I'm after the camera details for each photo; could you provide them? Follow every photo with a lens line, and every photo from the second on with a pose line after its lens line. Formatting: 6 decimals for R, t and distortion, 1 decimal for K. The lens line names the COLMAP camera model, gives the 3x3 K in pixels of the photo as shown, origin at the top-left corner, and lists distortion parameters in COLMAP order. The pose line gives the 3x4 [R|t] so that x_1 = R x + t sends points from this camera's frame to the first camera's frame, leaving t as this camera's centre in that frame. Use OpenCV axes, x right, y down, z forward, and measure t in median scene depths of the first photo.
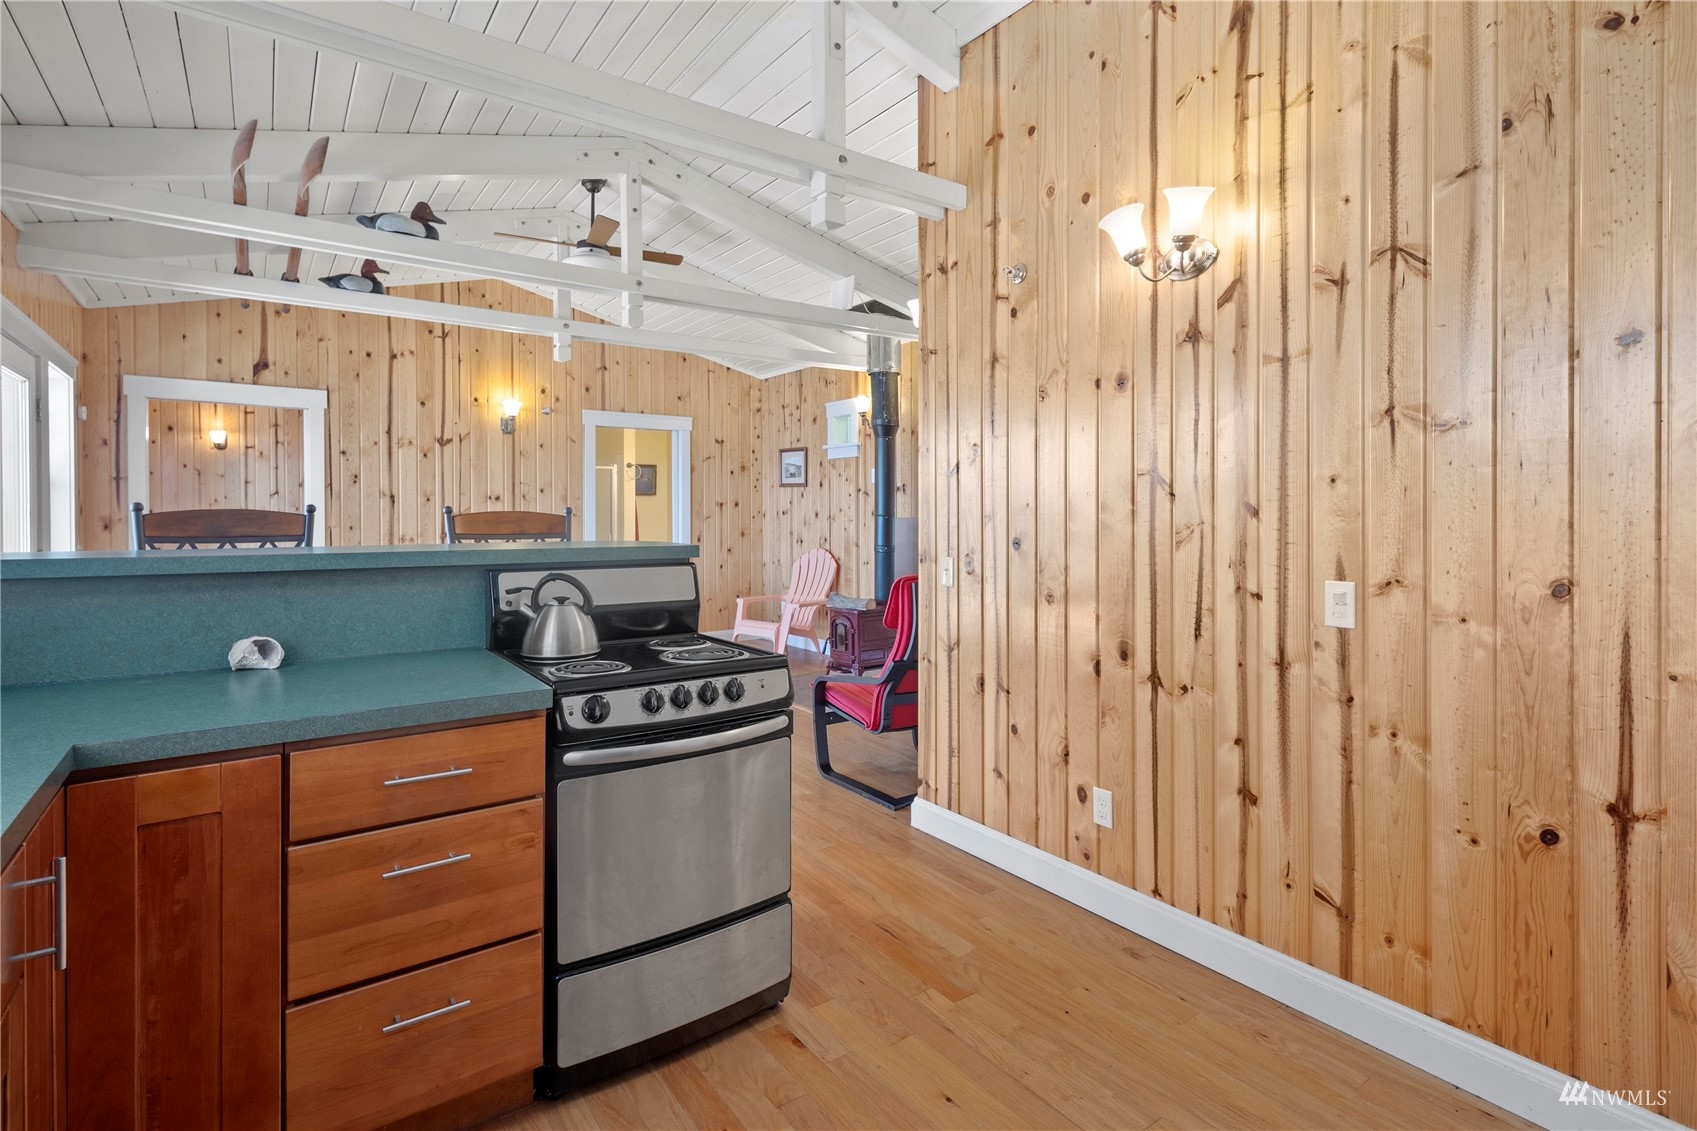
lens RADIAL K [[815.2, 0, 846.8], [0, 815.2, 517.8], [0, 0, 1]] dist [0.013810, -0.000527]
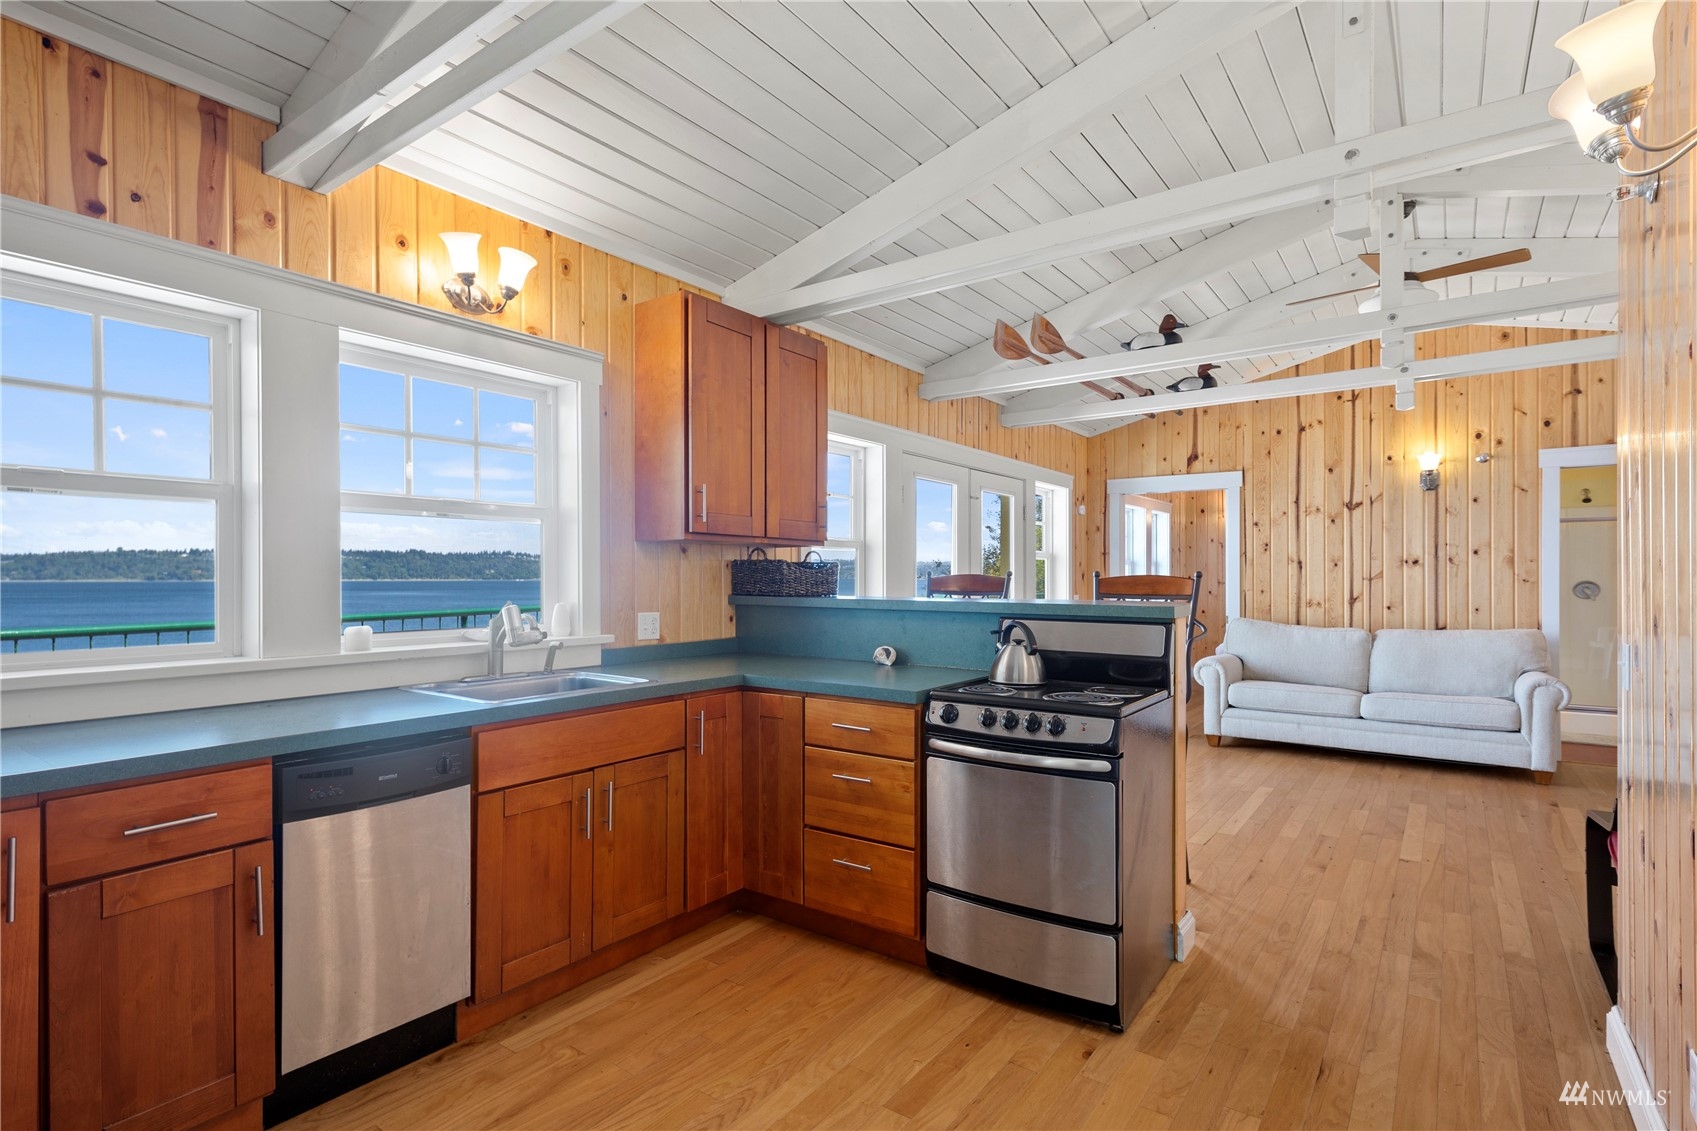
lens RADIAL K [[834.6, 0, 847.6], [0, 834.6, 584.3], [0, 0, 1]] dist [0.005746, 0.000263]
pose [[0.316689, 0.006257, -0.948509, 0.340880], [-0.006687, 0.999968, 0.004364, 0.001860], [0.948506, 0.004961, 0.316721, 0.126708]]
